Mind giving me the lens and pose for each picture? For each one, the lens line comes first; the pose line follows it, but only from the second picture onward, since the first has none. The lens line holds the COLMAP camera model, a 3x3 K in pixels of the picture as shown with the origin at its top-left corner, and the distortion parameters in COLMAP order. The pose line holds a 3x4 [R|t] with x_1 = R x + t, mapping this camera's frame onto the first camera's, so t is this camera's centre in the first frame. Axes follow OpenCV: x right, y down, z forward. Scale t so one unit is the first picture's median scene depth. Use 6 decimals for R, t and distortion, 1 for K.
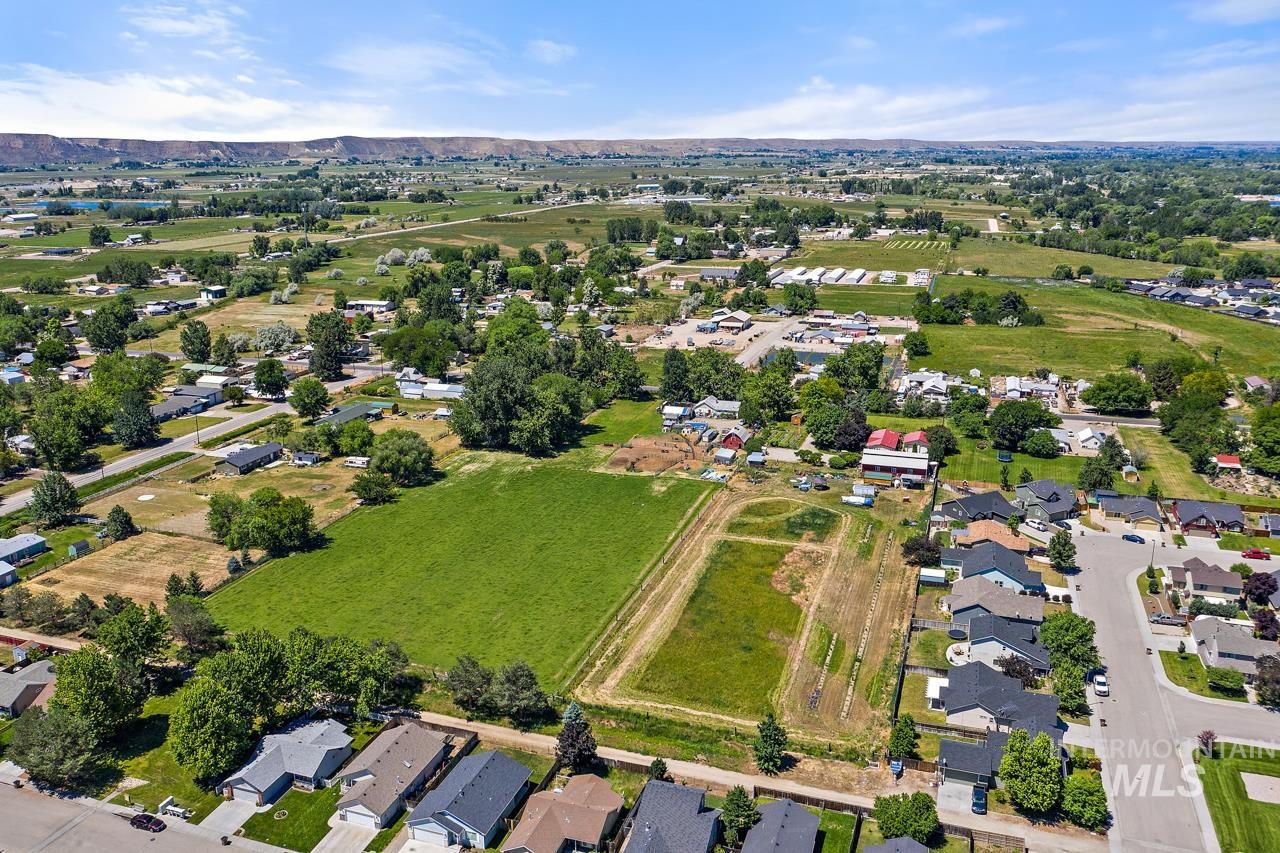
lens RADIAL K [[1008.6, 0, 637.2], [0, 1008.6, 419.9], [0, 0, 1]] dist [-0.017886, 0.016529]
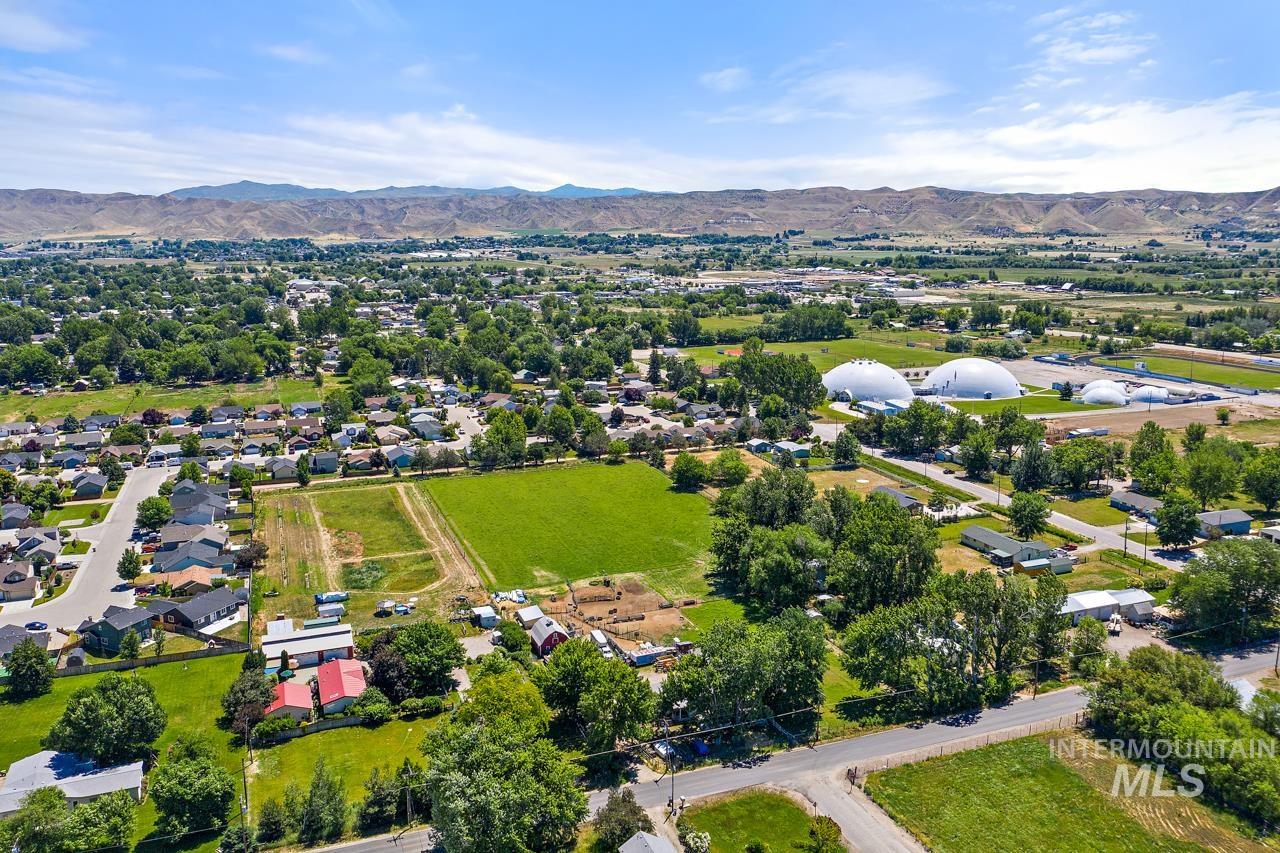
lens RADIAL K [[1008.6, 0, 637.2], [0, 1008.6, 419.9], [0, 0, 1]] dist [-0.017886, 0.016529]
pose [[-0.775556, 0.134964, -0.616682, 0.604983], [-0.151900, 0.908279, 0.389815, -0.522348], [0.612731, 0.395998, -0.683920, 1.914364]]
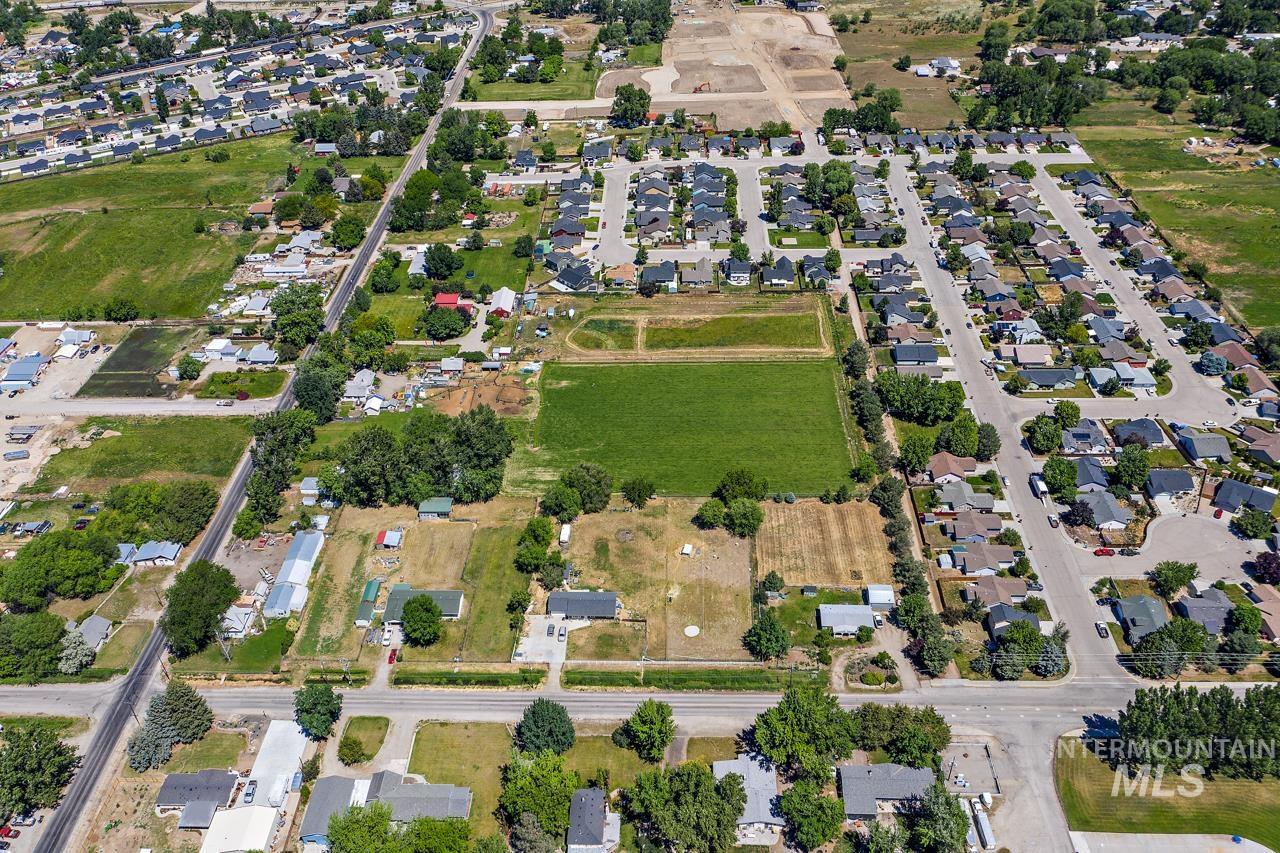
lens RADIAL K [[1008.6, 0, 637.2], [0, 1008.6, 419.9], [0, 0, 1]] dist [-0.017886, 0.016529]
pose [[-0.288545, -0.551763, 0.782496, -1.362951], [0.283020, 0.731585, 0.620228, -0.888809], [-0.914681, 0.400425, -0.054935, 1.164556]]
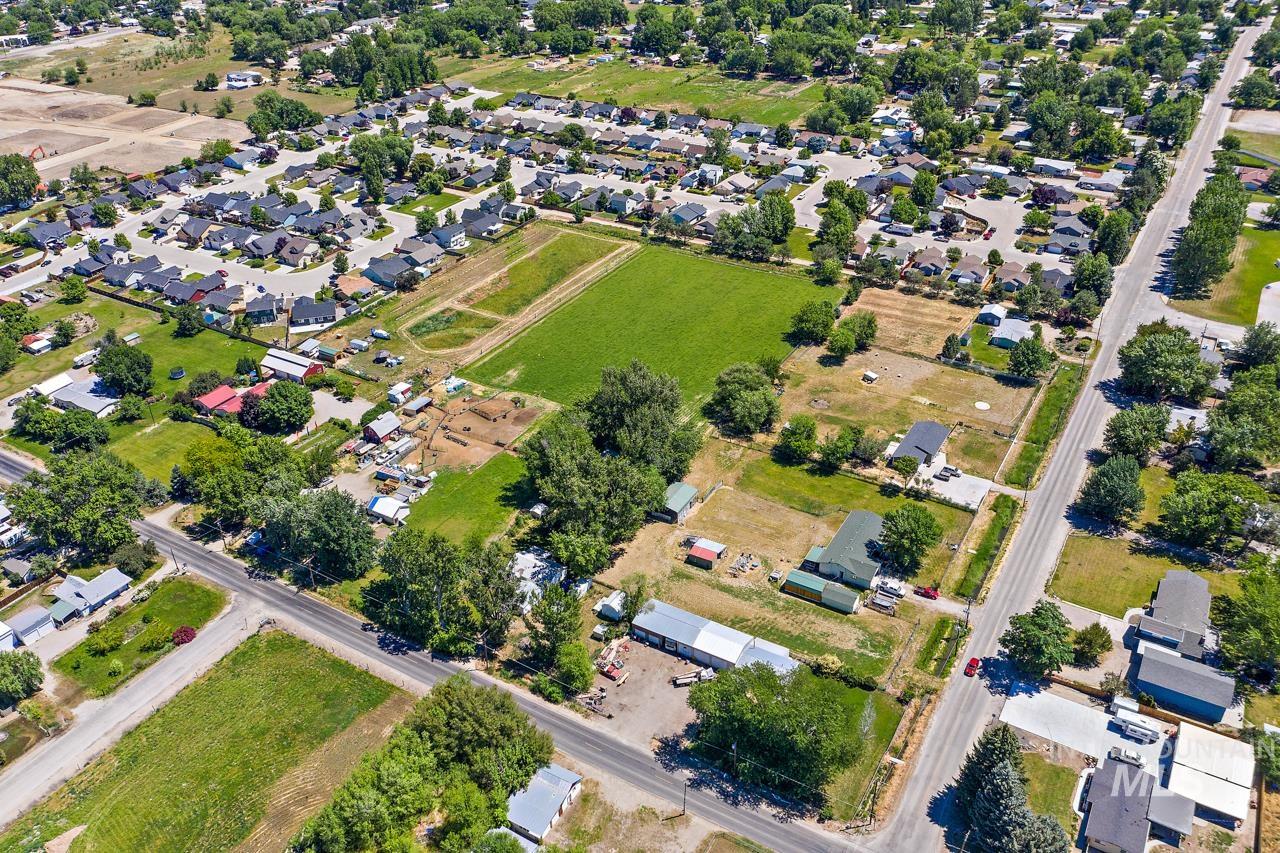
lens RADIAL K [[1008.6, 0, 637.2], [0, 1008.6, 419.9], [0, 0, 1]] dist [-0.017886, 0.016529]
pose [[-0.976622, -0.087936, 0.196155, -0.390924], [0.083083, 0.687179, 0.721722, -0.803860], [-0.198259, 0.721147, -0.663808, 2.032062]]
